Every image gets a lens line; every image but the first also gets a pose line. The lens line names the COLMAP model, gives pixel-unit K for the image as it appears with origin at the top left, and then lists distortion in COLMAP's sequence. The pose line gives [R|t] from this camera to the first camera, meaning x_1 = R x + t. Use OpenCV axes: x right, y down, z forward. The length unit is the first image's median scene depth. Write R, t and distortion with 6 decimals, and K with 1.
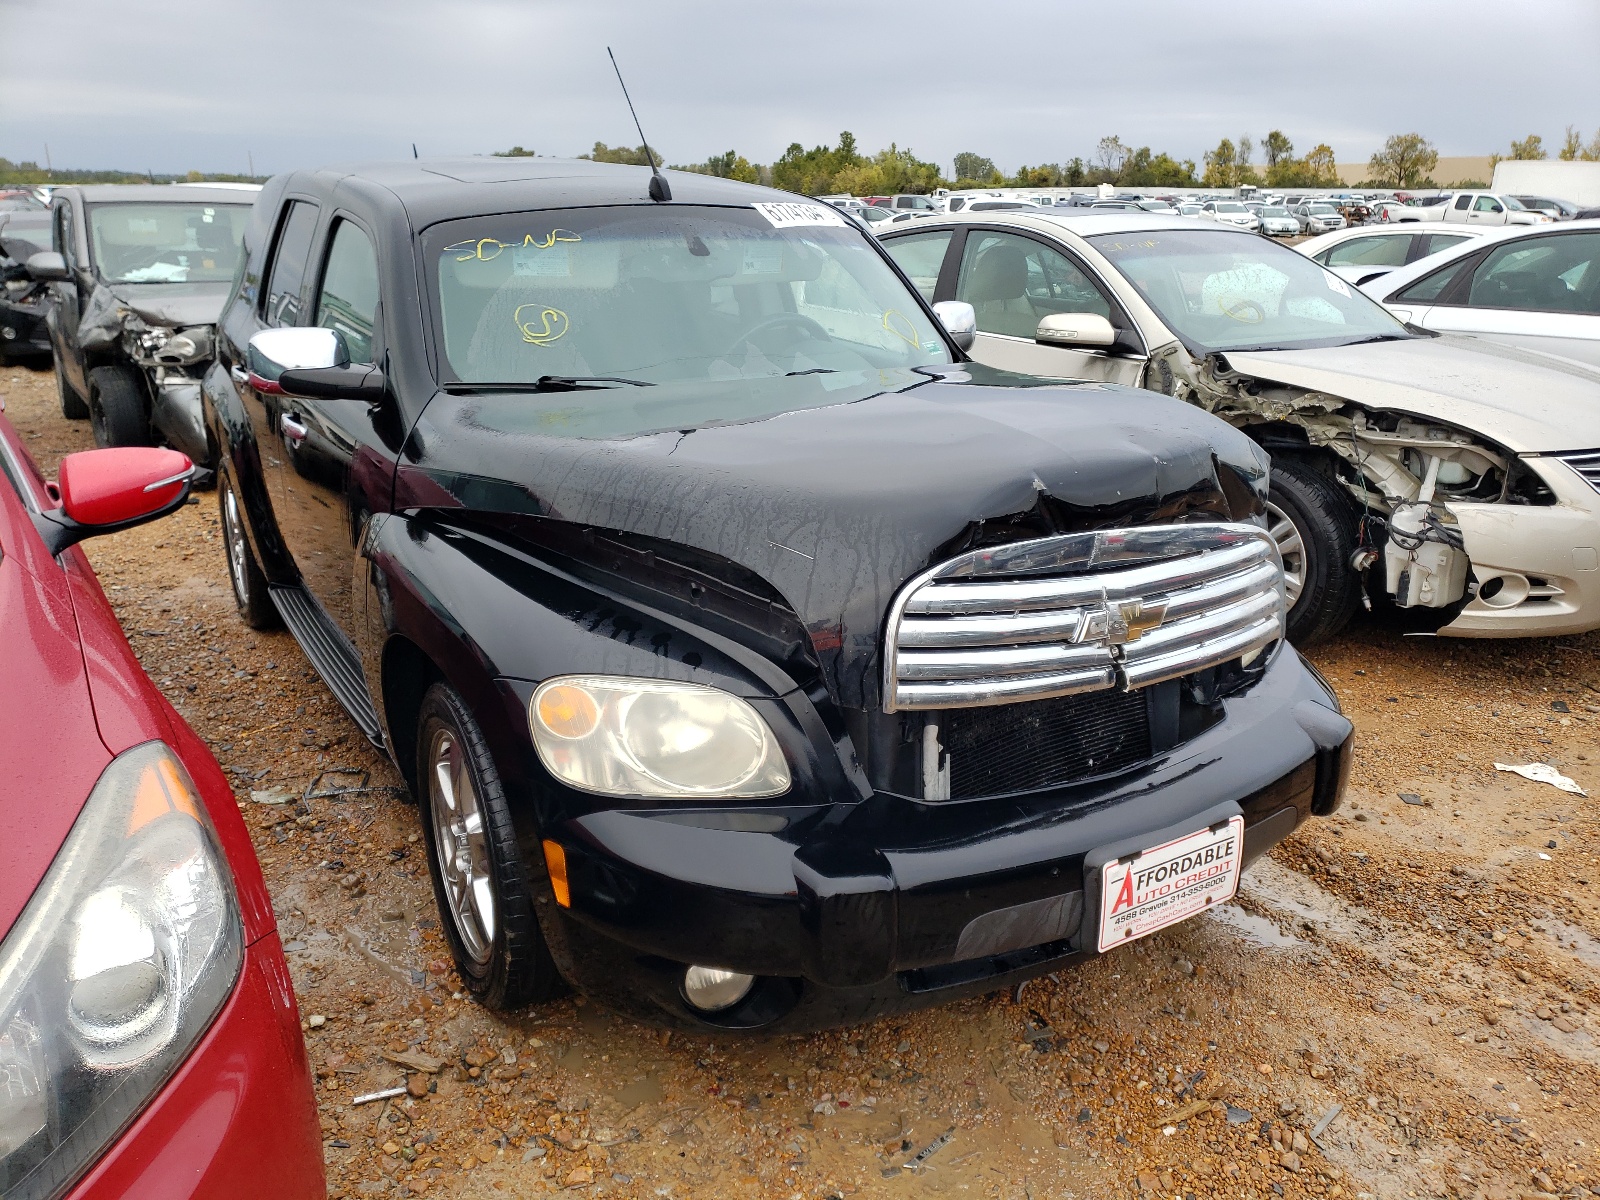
lens RADIAL K [[1325.6, 0, 806.2], [0, 1325.6, 549.1], [0, 0, 1]] dist [0.012927, 0.008098]
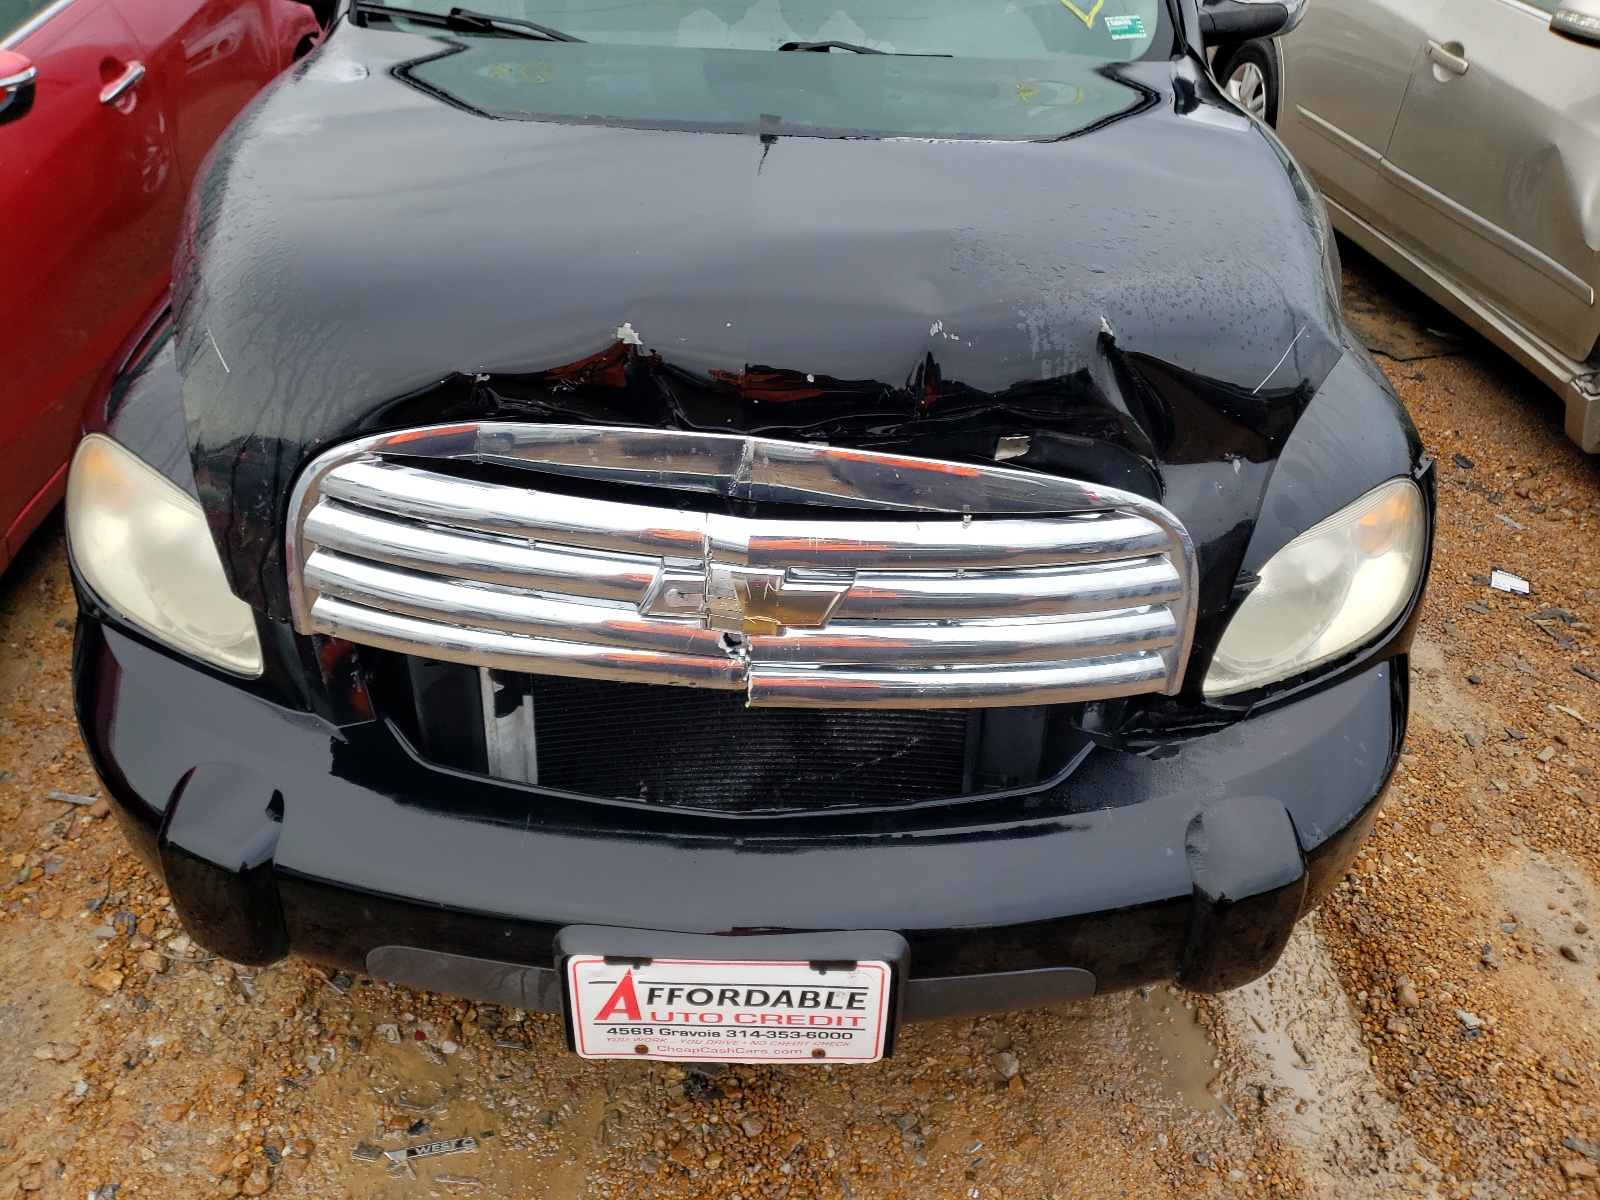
lens RADIAL K [[1325.6, 0, 806.2], [0, 1325.6, 549.1], [0, 0, 1]] dist [0.012927, 0.008098]
pose [[0.838385, 0.305094, -0.451695, 0.520851], [-0.162979, 0.931079, 0.326389, -0.160129], [0.520143, -0.200023, 0.830327, 0.545879]]
